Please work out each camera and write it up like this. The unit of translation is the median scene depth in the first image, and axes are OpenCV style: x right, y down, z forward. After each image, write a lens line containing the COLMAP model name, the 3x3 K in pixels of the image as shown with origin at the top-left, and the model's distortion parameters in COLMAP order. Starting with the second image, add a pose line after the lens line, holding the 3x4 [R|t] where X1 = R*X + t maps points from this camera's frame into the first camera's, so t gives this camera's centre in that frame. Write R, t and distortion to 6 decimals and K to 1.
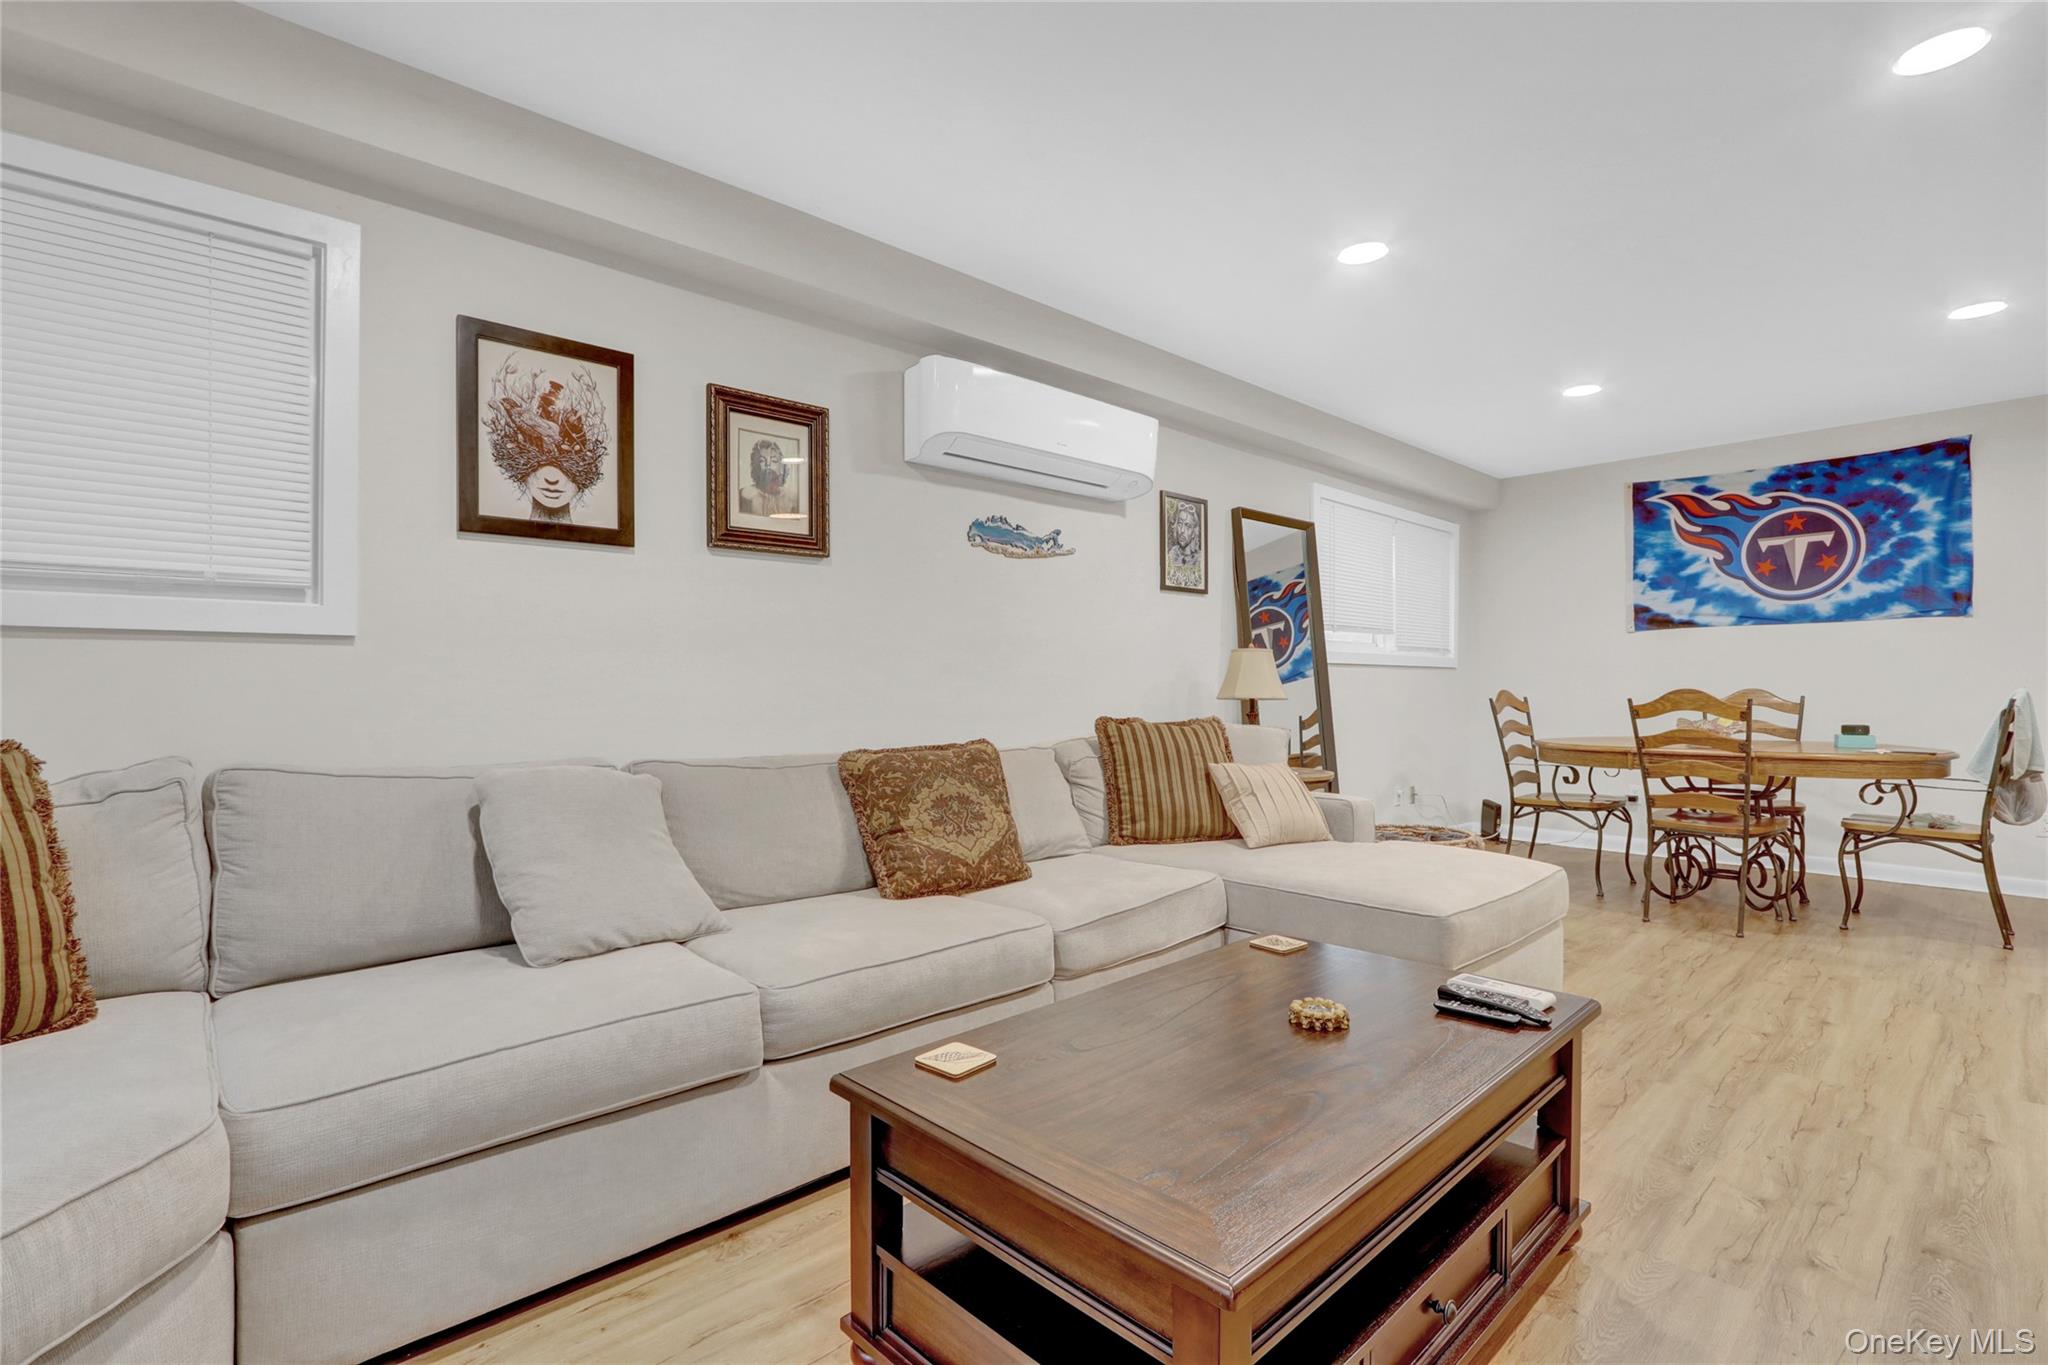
lens RADIAL K [[950.1, 0, 1015.5], [0, 950.1, 682.5], [0, 0, 1]] dist [-0.014286, 0.001802]
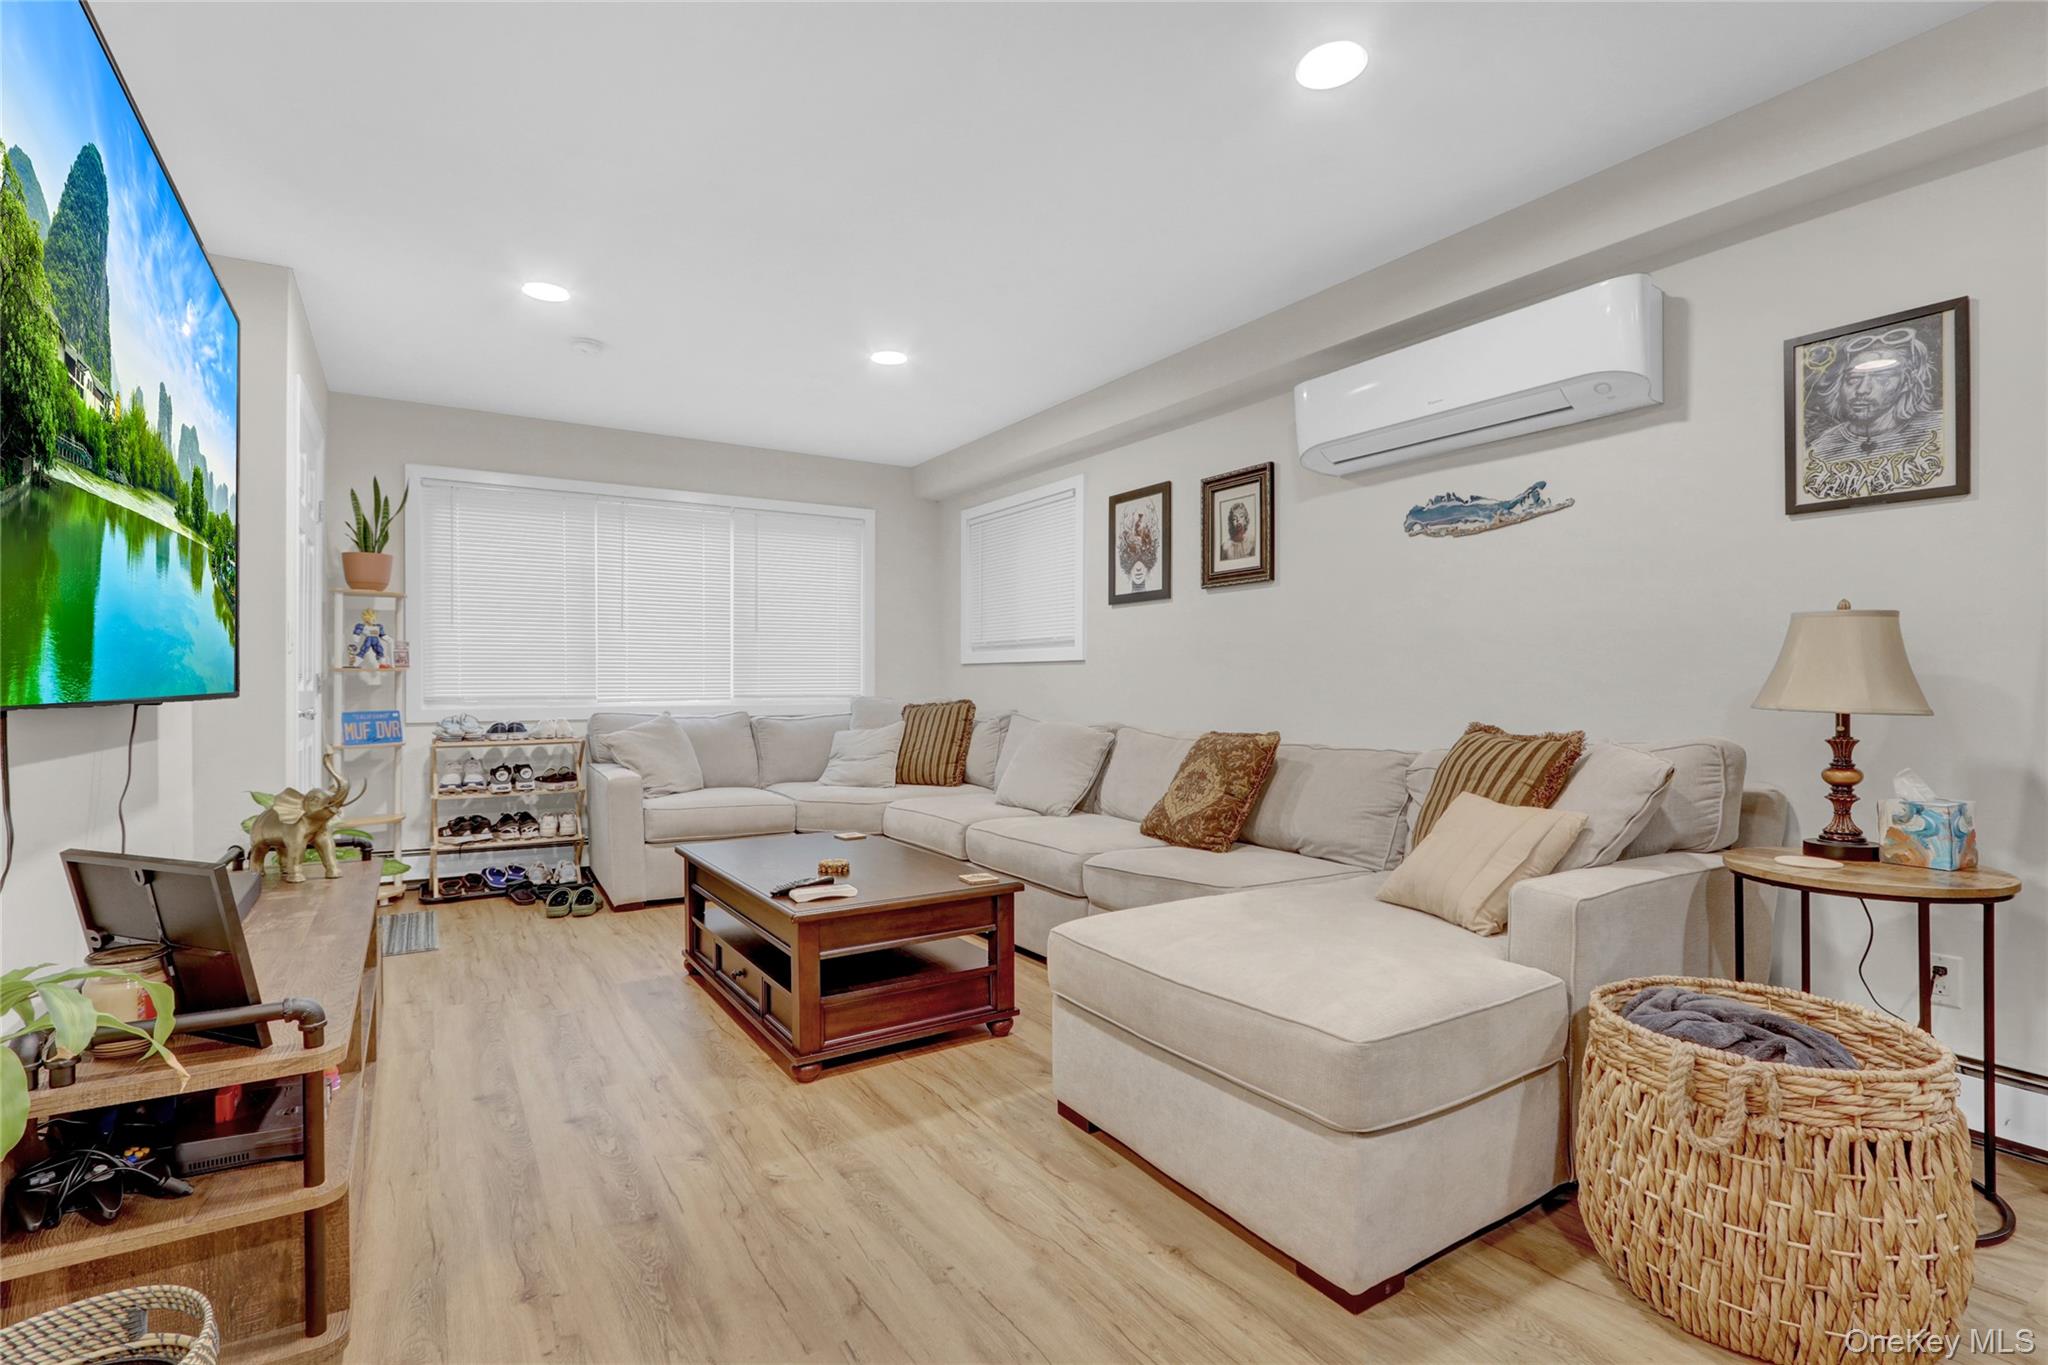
lens RADIAL K [[950.1, 0, 1010.4], [0, 950.1, 685.4], [0, 0, 1]] dist [-0.014286, 0.001802]
pose [[-0.183087, 0.003153, -0.983092, 1.576710], [0.000669, 0.999995, 0.003082, 0.002984], [0.983097, -0.000093, -0.183088, 1.288340]]
